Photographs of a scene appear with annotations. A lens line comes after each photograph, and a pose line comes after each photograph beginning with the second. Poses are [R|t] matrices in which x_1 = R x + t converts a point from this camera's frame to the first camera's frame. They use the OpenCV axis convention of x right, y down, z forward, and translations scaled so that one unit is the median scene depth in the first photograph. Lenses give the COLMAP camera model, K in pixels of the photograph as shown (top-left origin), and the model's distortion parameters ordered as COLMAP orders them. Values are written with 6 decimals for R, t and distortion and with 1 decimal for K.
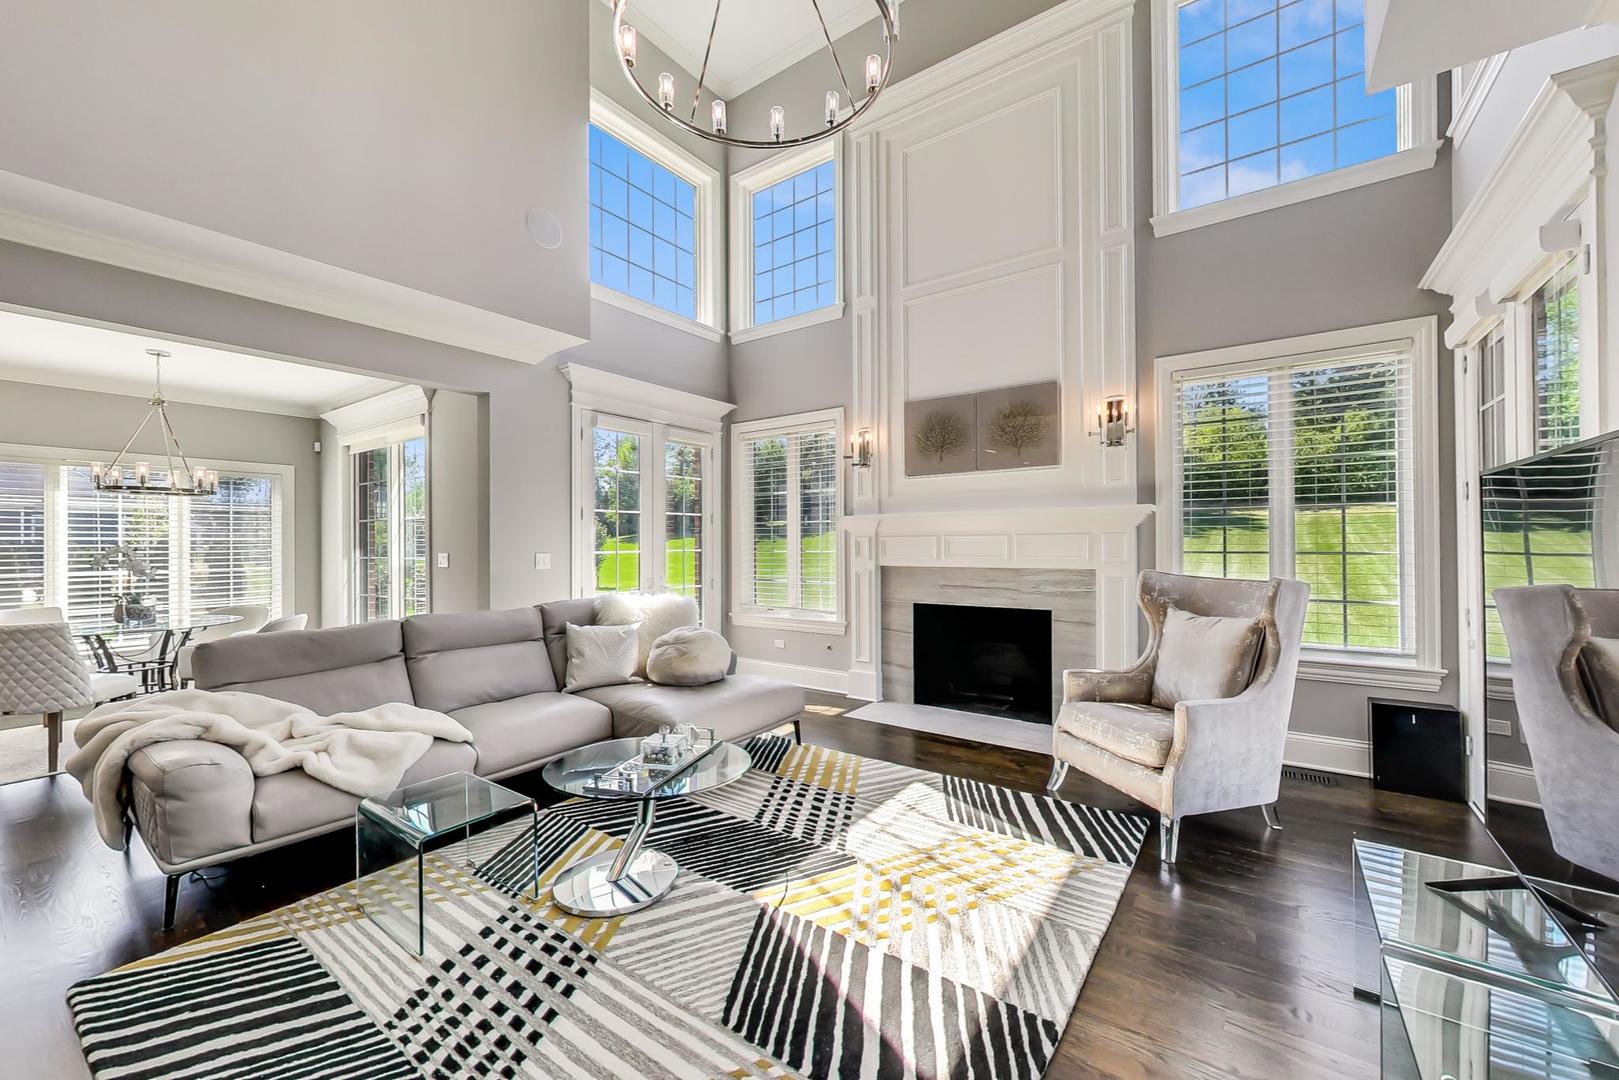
lens RADIAL K [[632.5, 0, 810.0], [0, 632.5, 539.5], [0, 0, 1]] dist [0.003389, 0.000292]
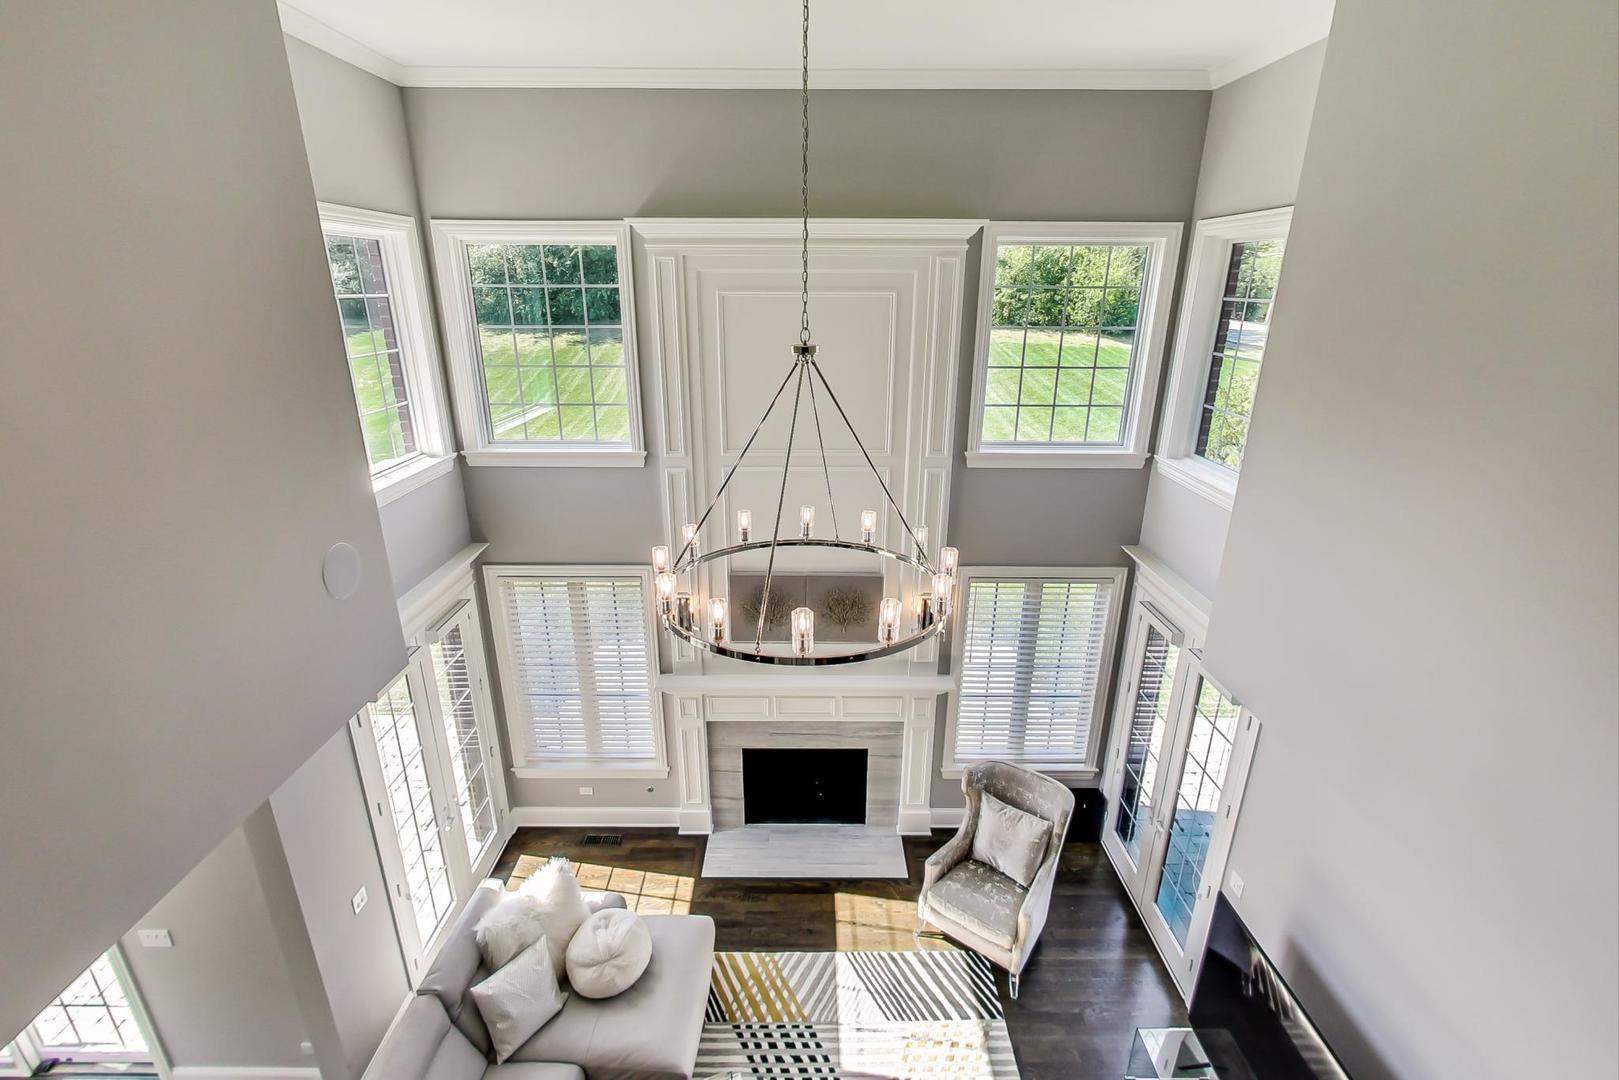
lens RADIAL K [[720.8, 0, 809.9], [0, 720.8, 543.1], [0, 0, 1]] dist [-0.000475, -0.000045]
pose [[0.807264, -0.186239, 0.560036, -0.409818], [-0.017143, 0.941107, 0.337674, -0.725151], [-0.589942, -0.282192, 0.756529, 0.130220]]
